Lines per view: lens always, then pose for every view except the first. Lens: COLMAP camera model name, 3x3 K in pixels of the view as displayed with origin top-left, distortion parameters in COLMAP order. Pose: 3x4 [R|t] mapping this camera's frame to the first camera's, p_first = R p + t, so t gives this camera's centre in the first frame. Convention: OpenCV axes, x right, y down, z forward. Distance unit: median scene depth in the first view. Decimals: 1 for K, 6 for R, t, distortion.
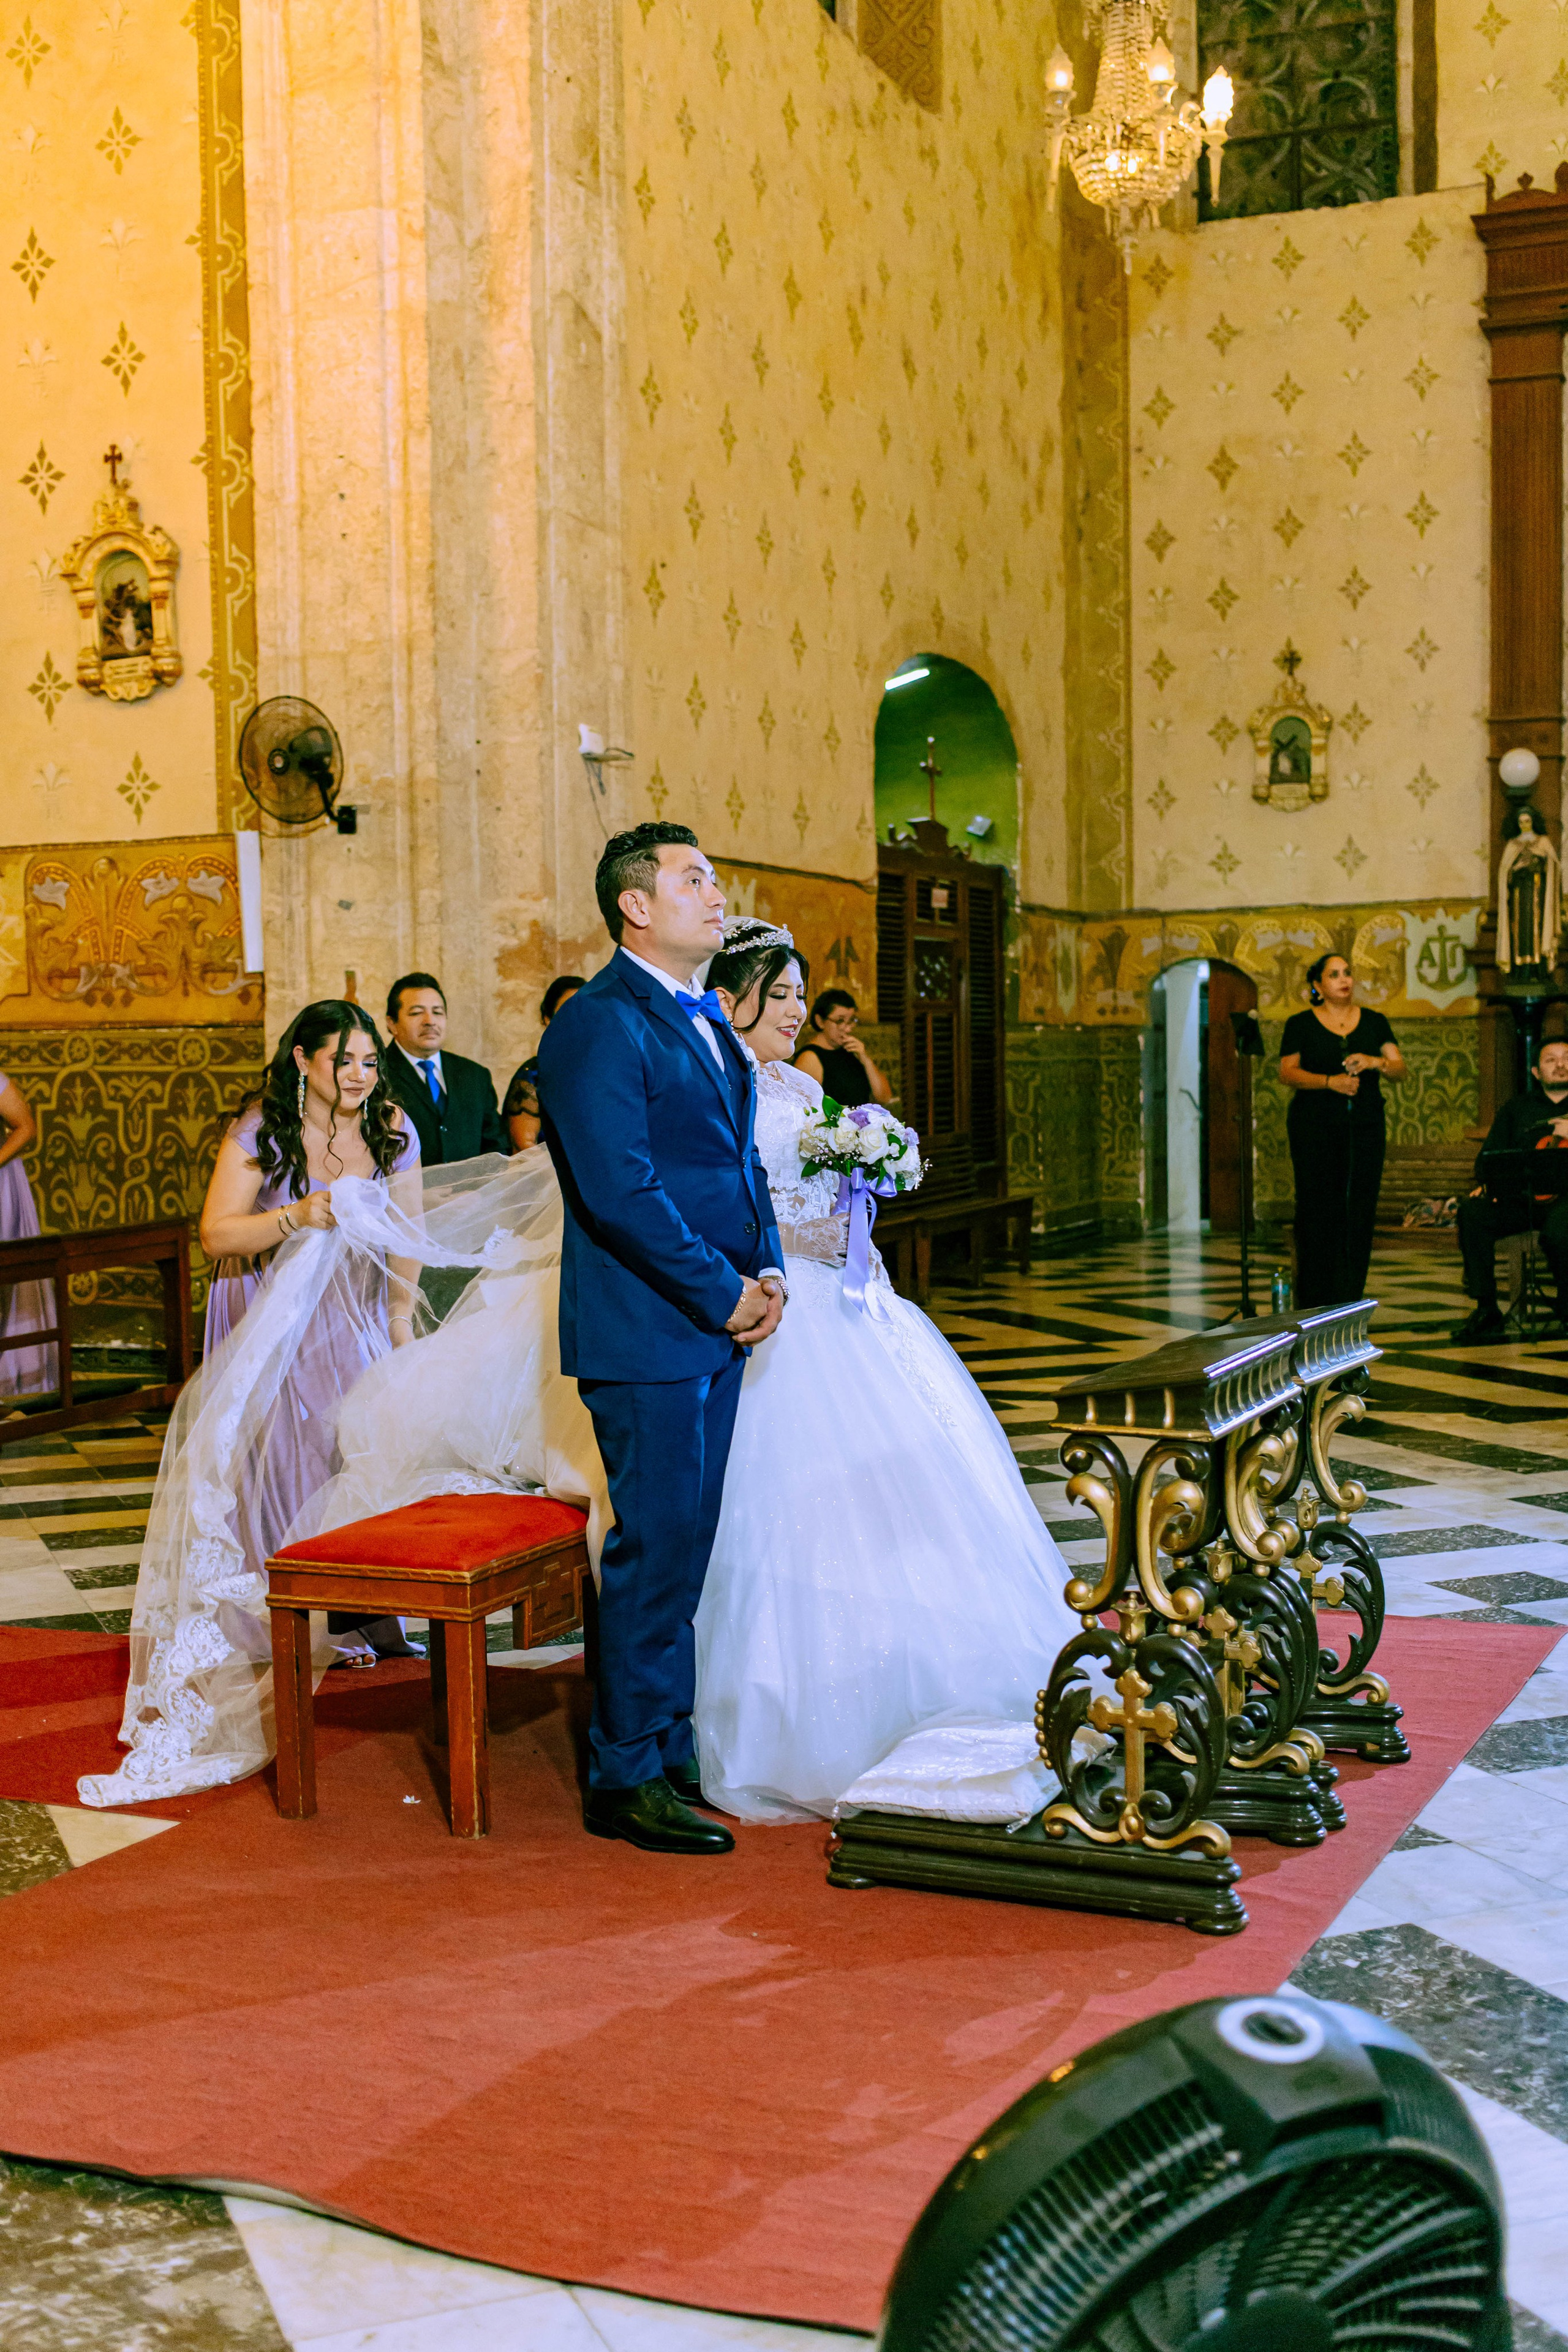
lens RADIAL K [[2666.5, 0, 786.2], [0, 2666.5, 1166.7], [0, 0, 1]] dist [0.008789, -0.027542]
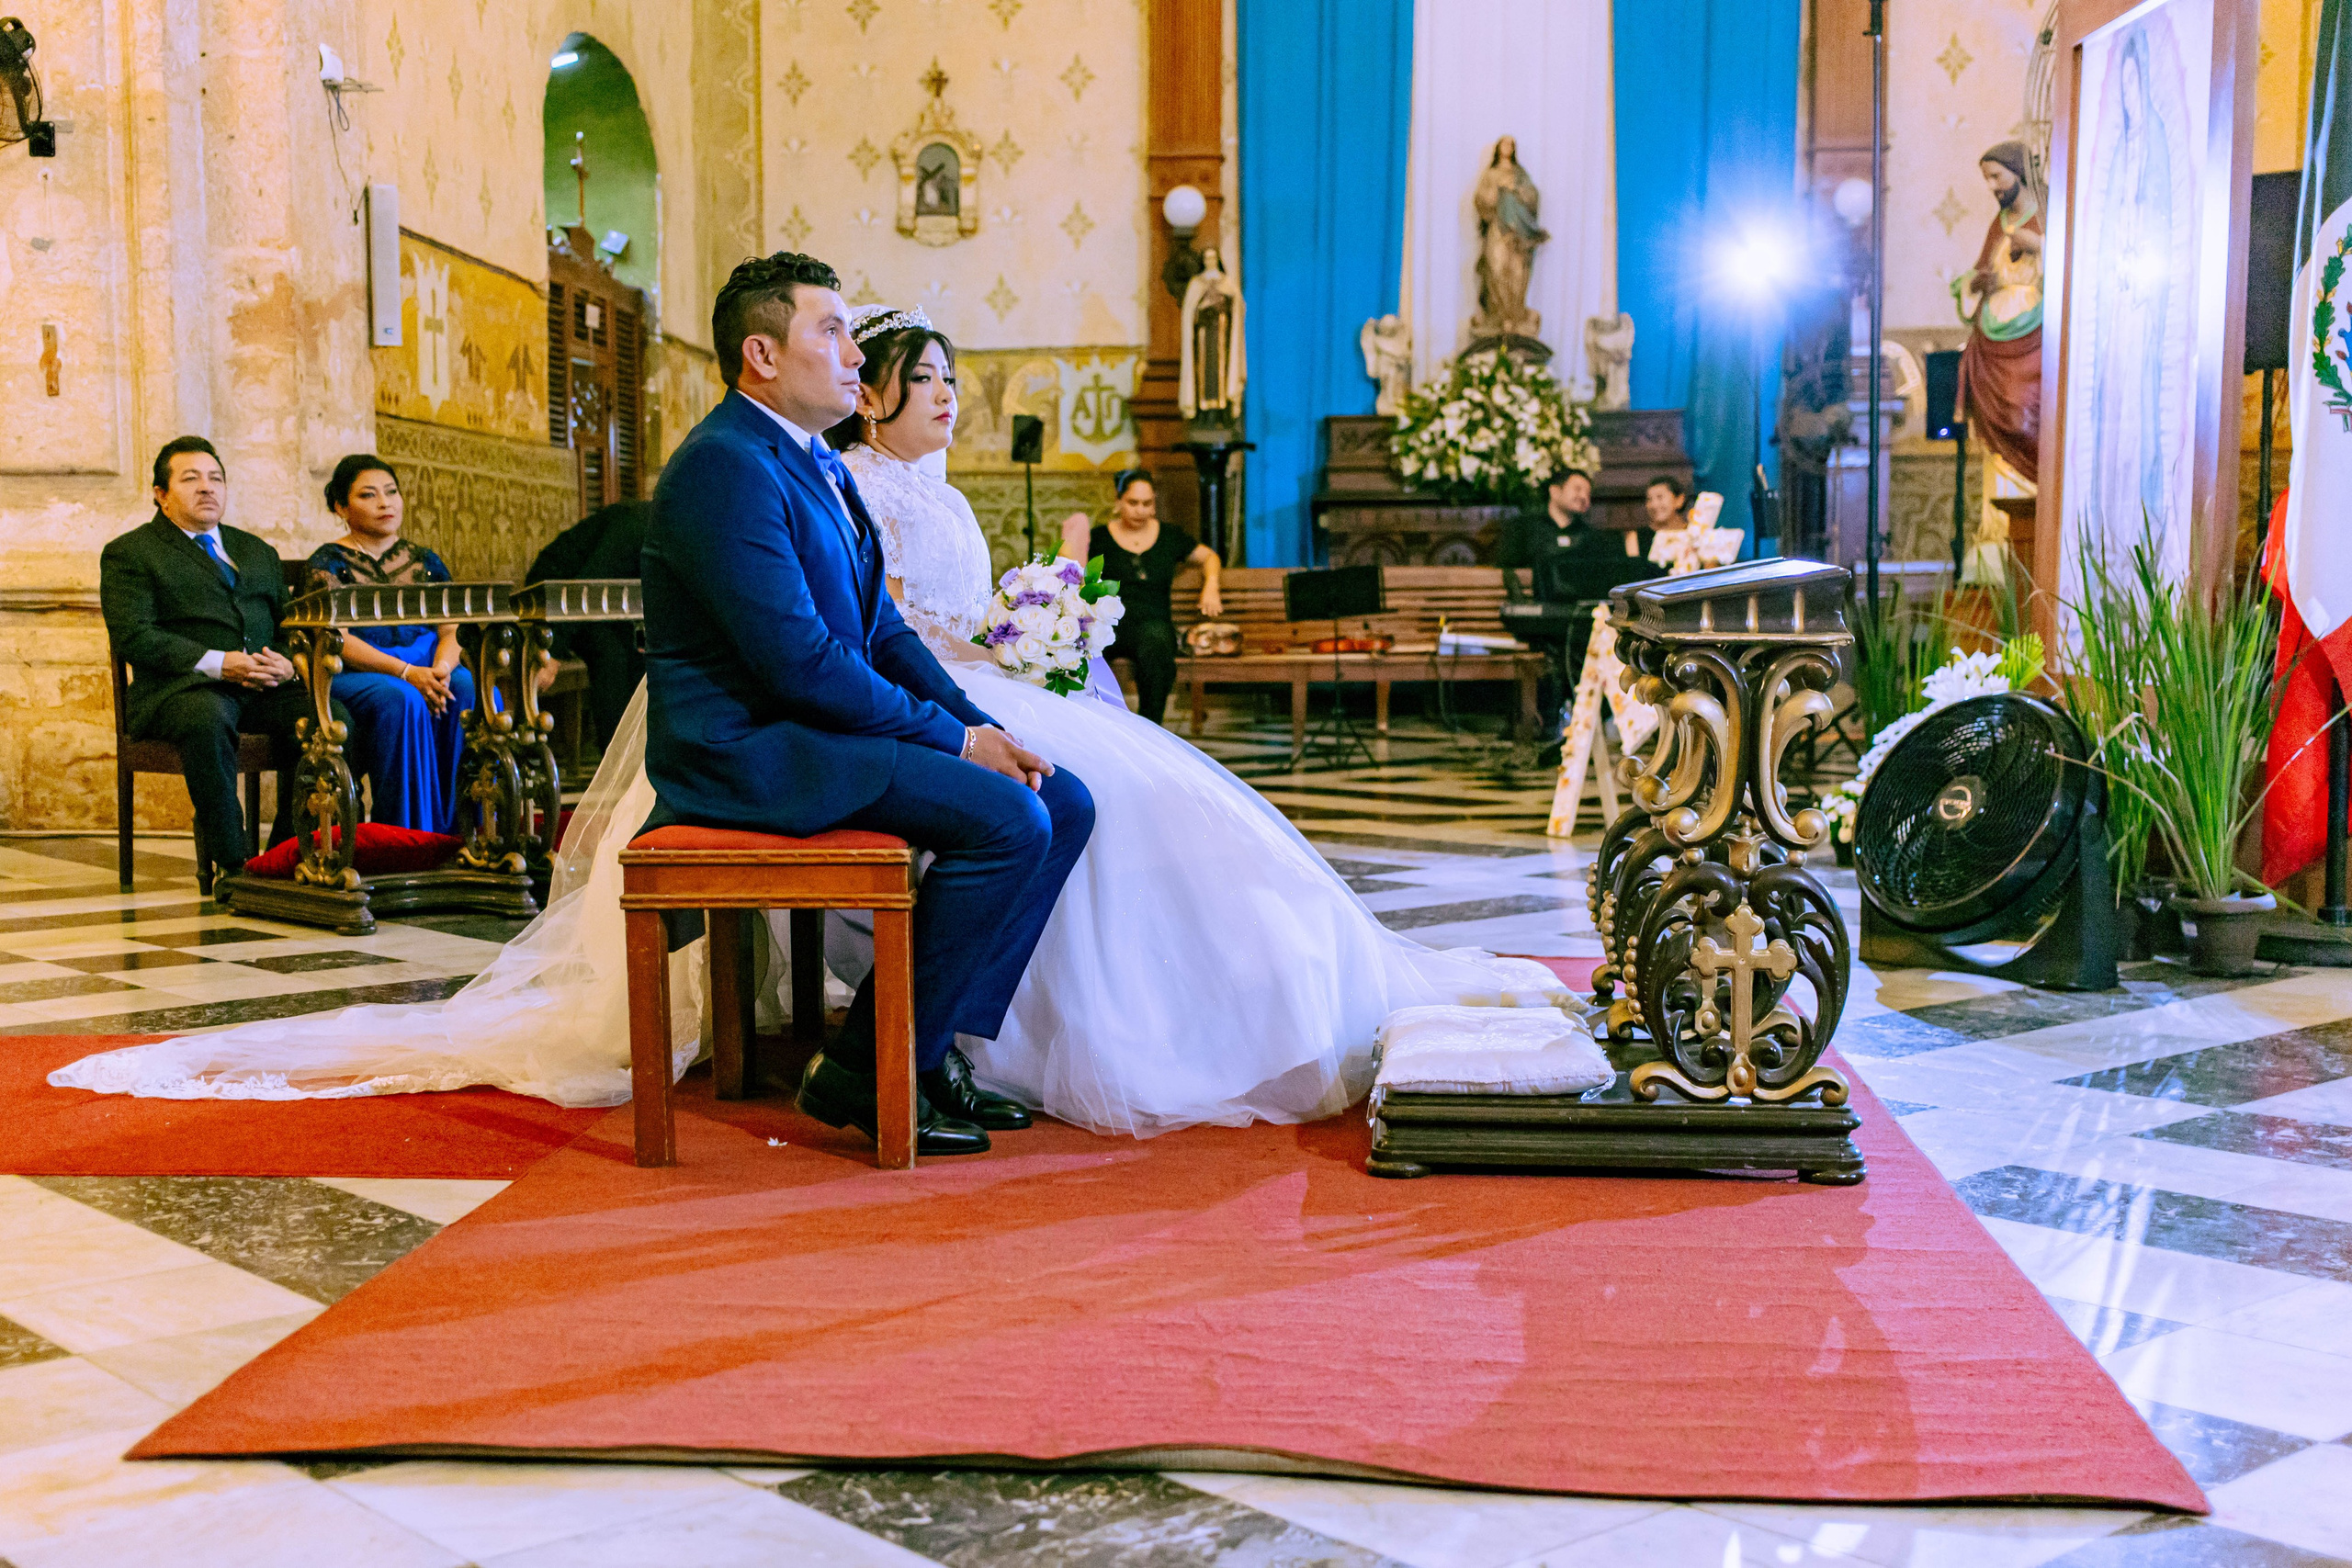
lens RADIAL K [[2862.3, 0, 1054.9], [0, 2862.3, 844.9], [0, 0, 1]] dist [0.014412, -0.031985]
pose [[0.949540, -0.019287, 0.313052, -0.138758], [0.004389, 0.998827, 0.048222, 0.042249], [-0.313615, -0.044415, 0.948511, 0.053963]]
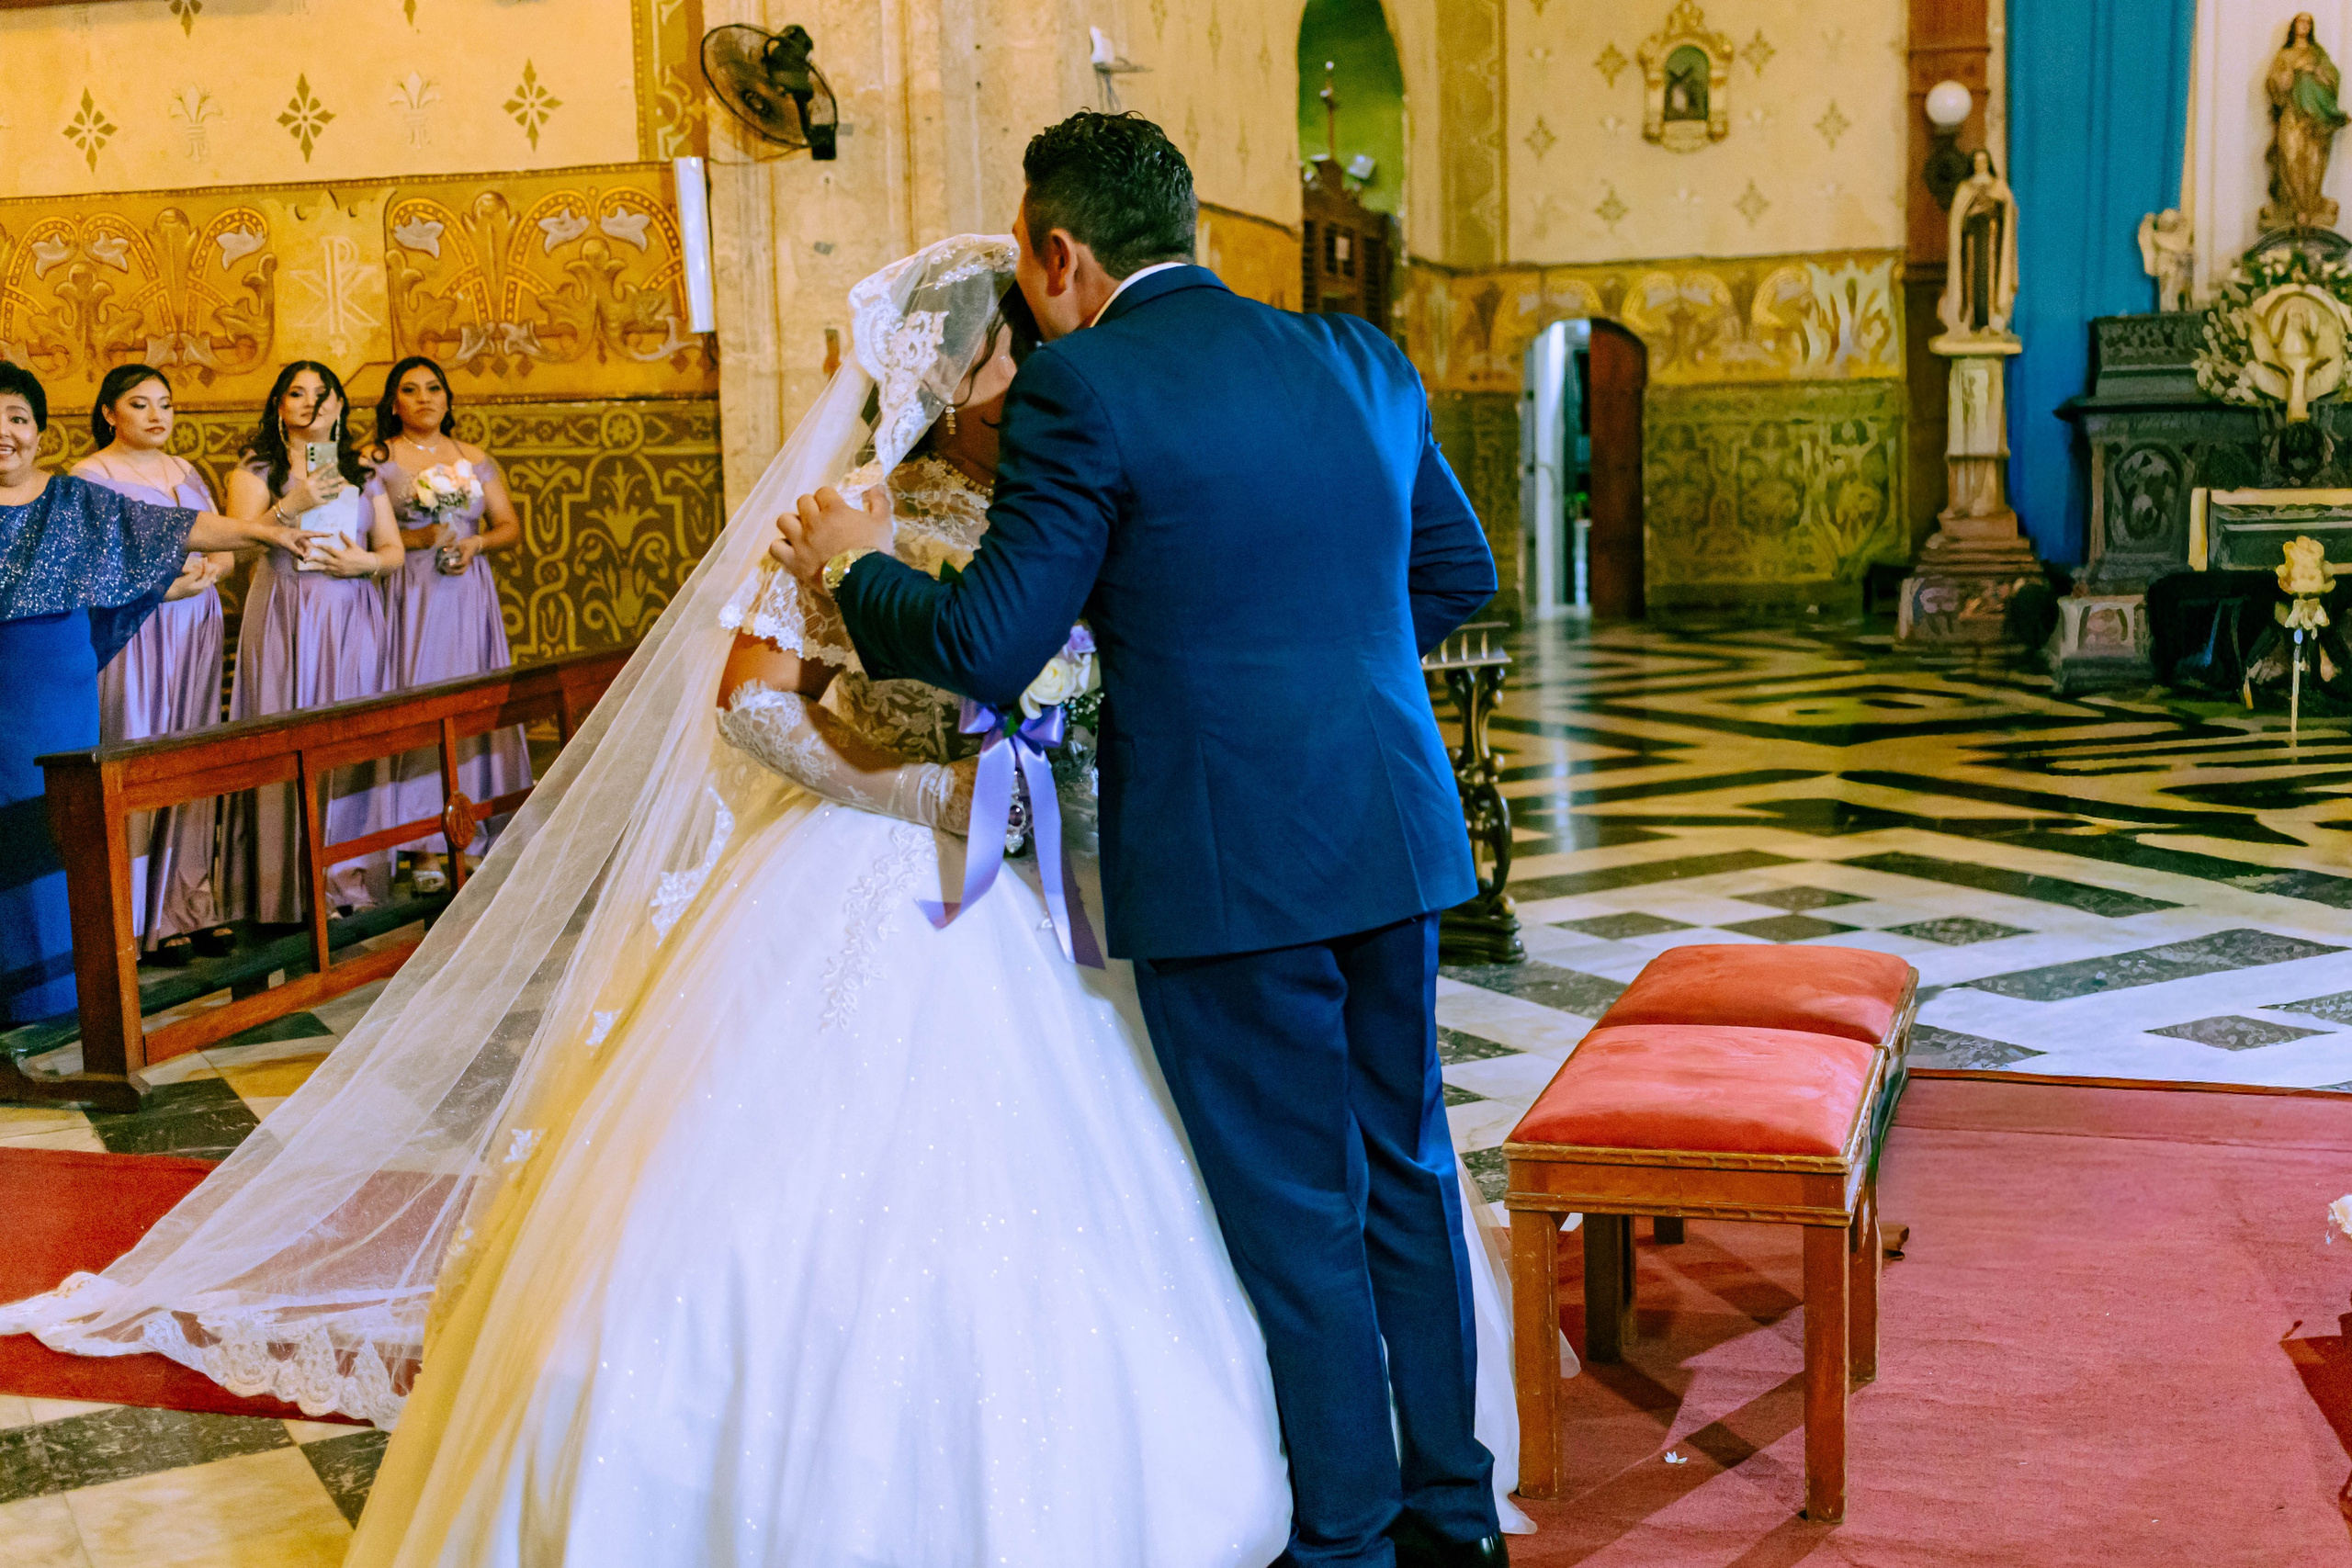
lens RADIAL K [[2760.2, 0, 1232.1], [0, 2760.2, 793.1], [0, 0, 1]] dist [0.004171, -0.021602]
pose [[0.991013, -0.027828, 0.130838, -0.145922], [0.016132, 0.995846, 0.089611, -0.004749], [-0.132788, -0.086695, 0.987346, 0.120055]]
